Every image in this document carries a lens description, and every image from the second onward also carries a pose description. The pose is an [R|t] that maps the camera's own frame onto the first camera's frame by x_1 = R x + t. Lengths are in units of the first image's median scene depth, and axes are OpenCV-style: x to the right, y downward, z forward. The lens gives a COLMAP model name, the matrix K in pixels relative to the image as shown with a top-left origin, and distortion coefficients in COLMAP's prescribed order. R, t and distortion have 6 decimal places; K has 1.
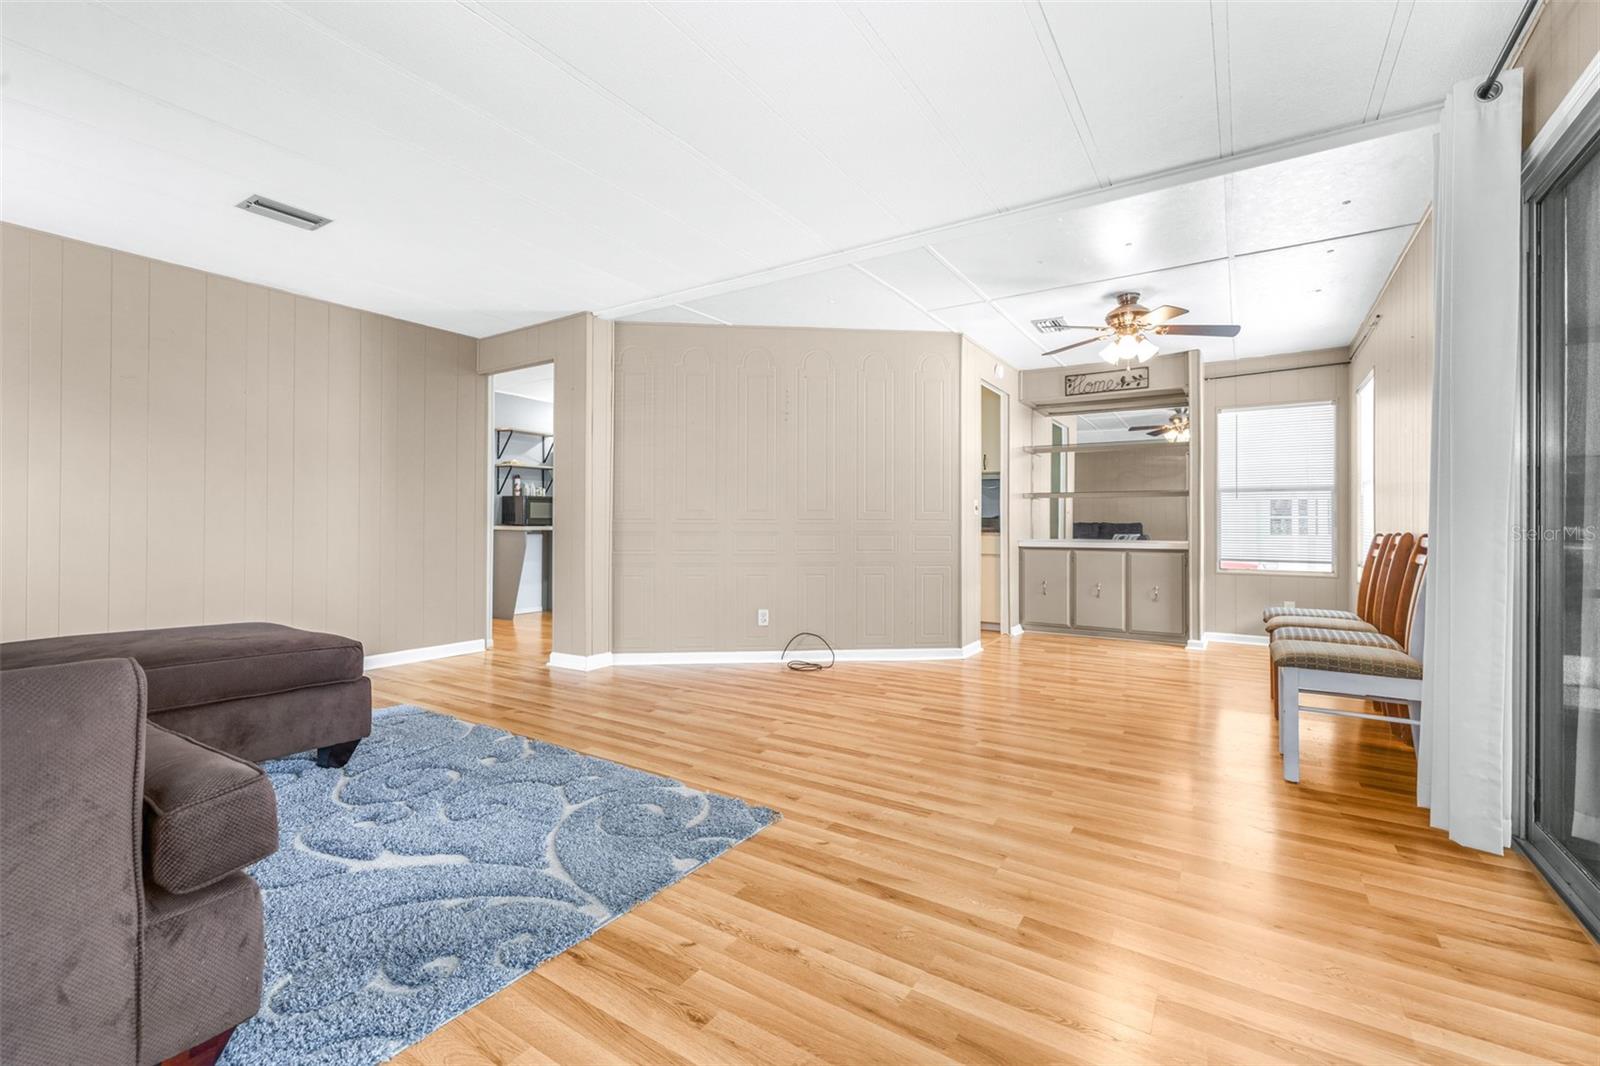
lens RADIAL K [[680.0, 0, 802.1], [0, 680.0, 523.2], [0, 0, 1]] dist [-0.003012, -0.000002]
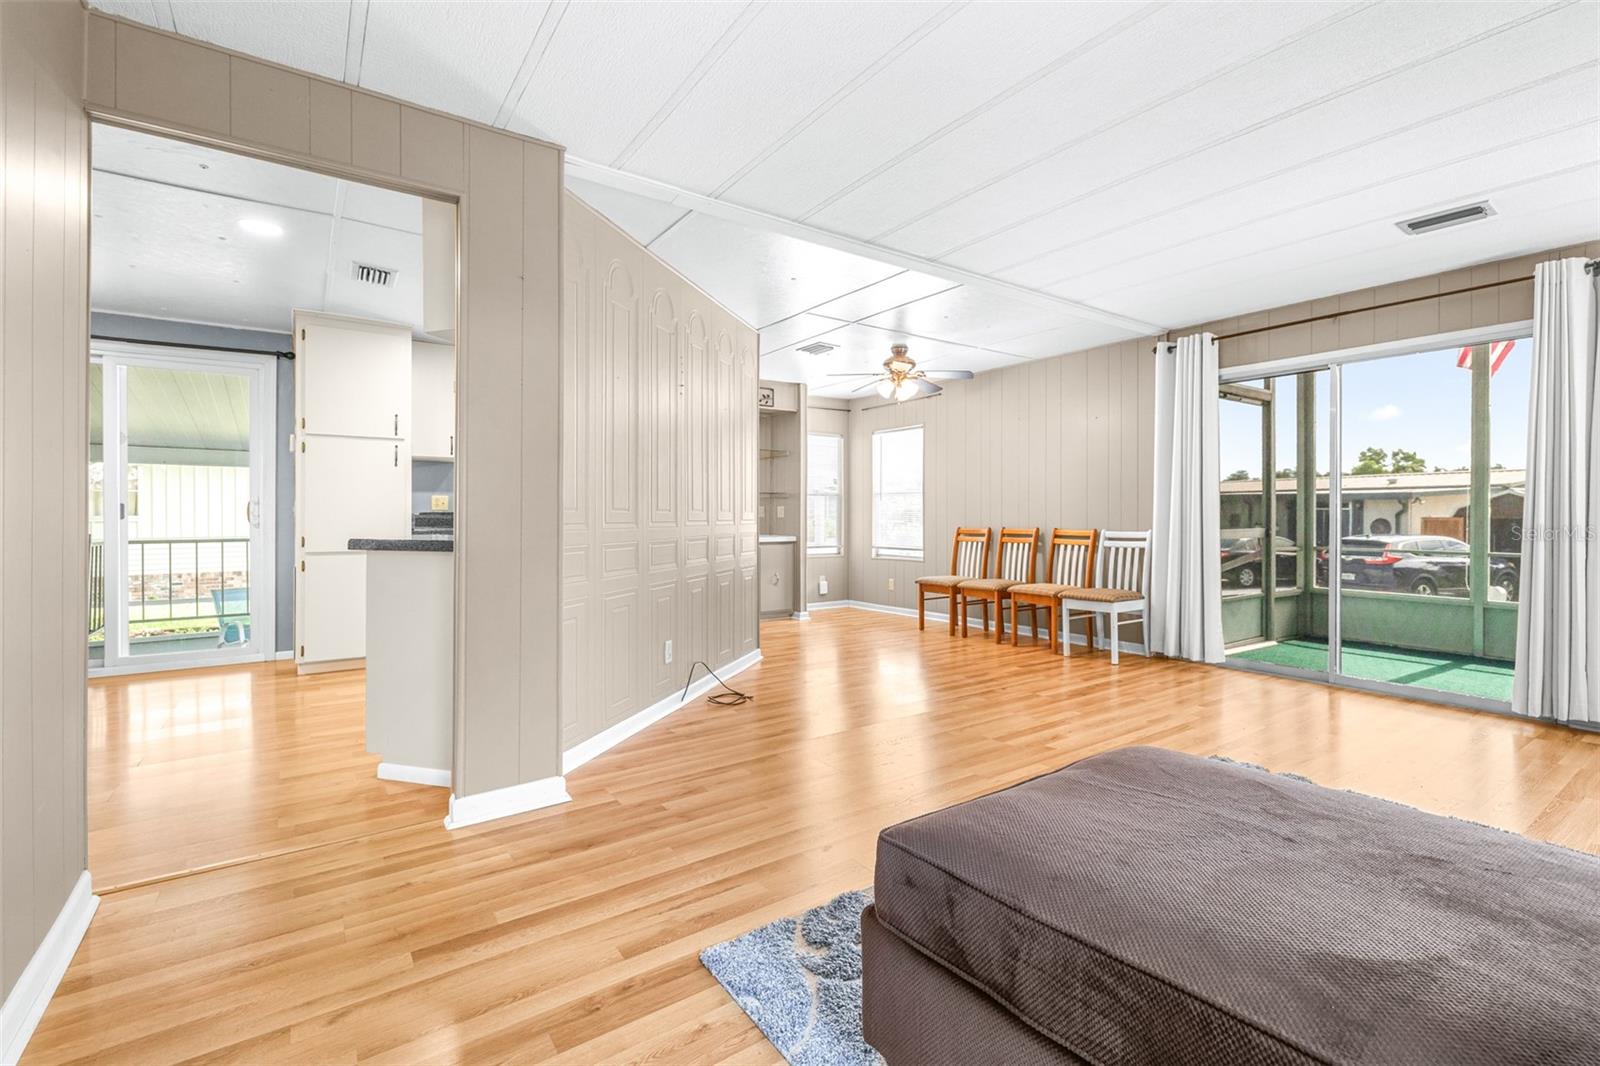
lens RADIAL K [[710.5, 0, 802.6], [0, 710.5, 504.4], [0, 0, 1]] dist [0.001875, 0.000423]
pose [[0.371089, 0.012729, 0.928510, -0.623778], [-0.003699, 0.999918, -0.012230, -0.012158], [-0.928590, 0.001104, 0.371106, 0.483110]]
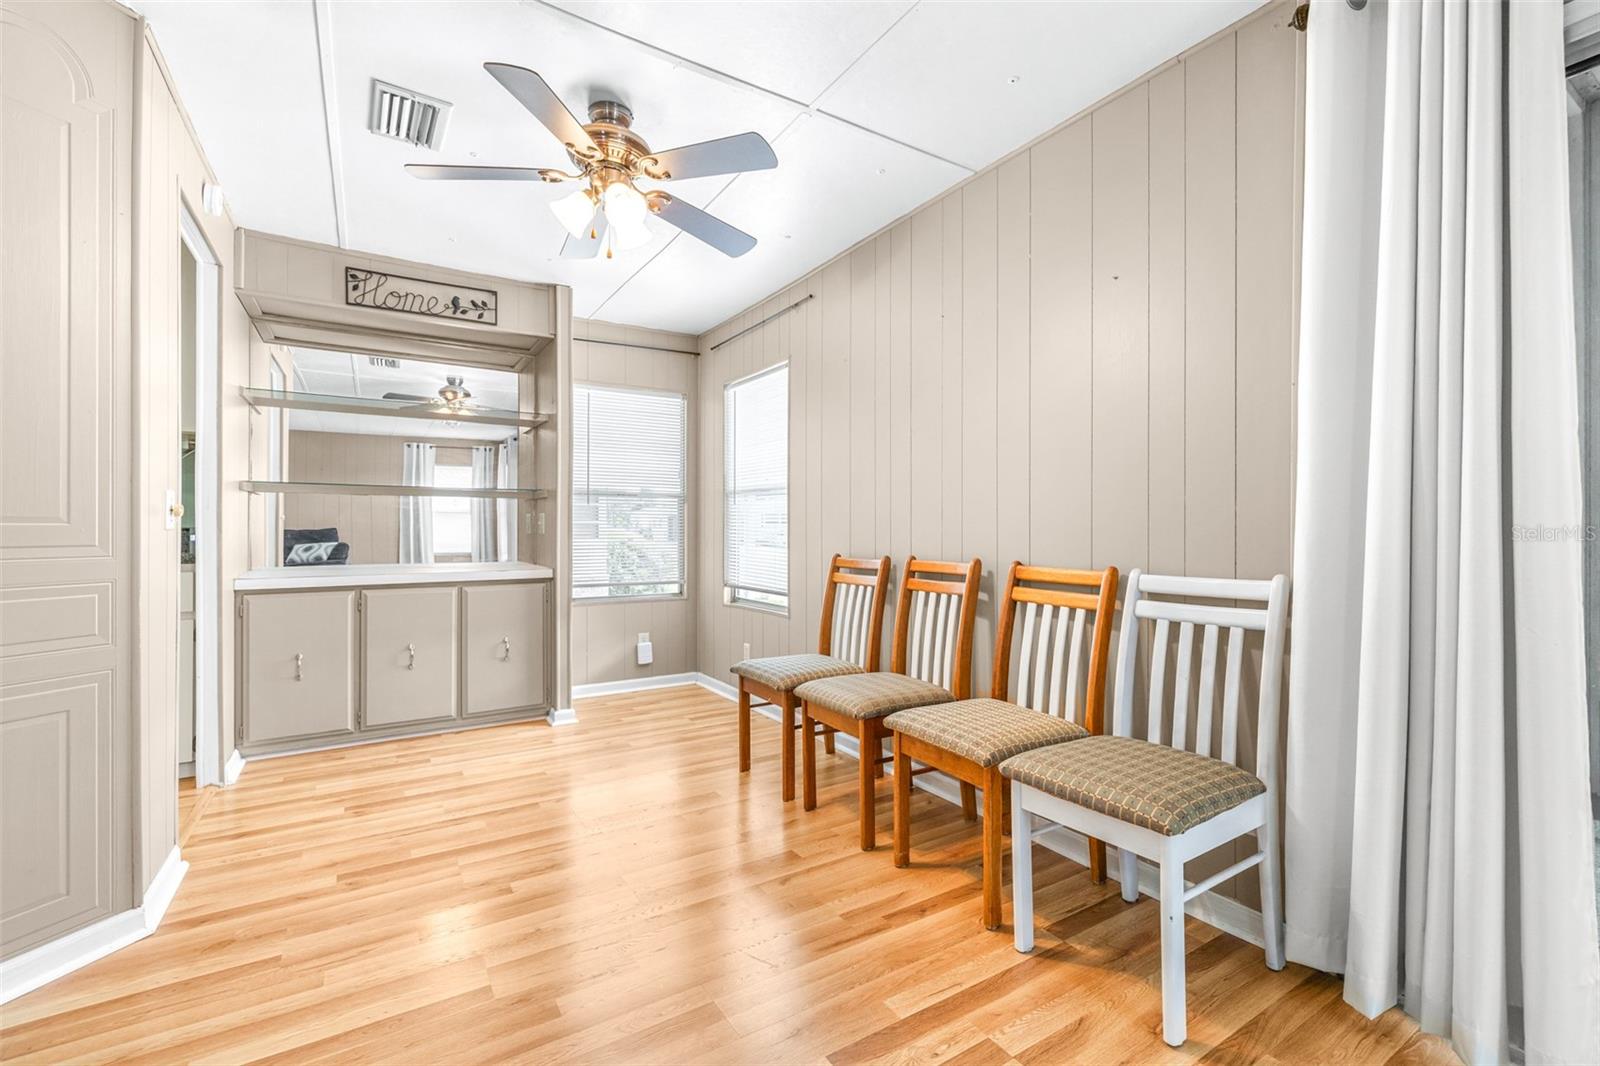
lens RADIAL K [[680.0, 0, 802.1], [0, 680.0, 523.2], [0, 0, 1]] dist [-0.003012, -0.000002]
pose [[0.420249, 0.003570, 0.907402, 0.054702], [-0.001966, 0.999993, -0.003023, -0.013308], [-0.907407, -0.000513, 0.420253, 0.470124]]
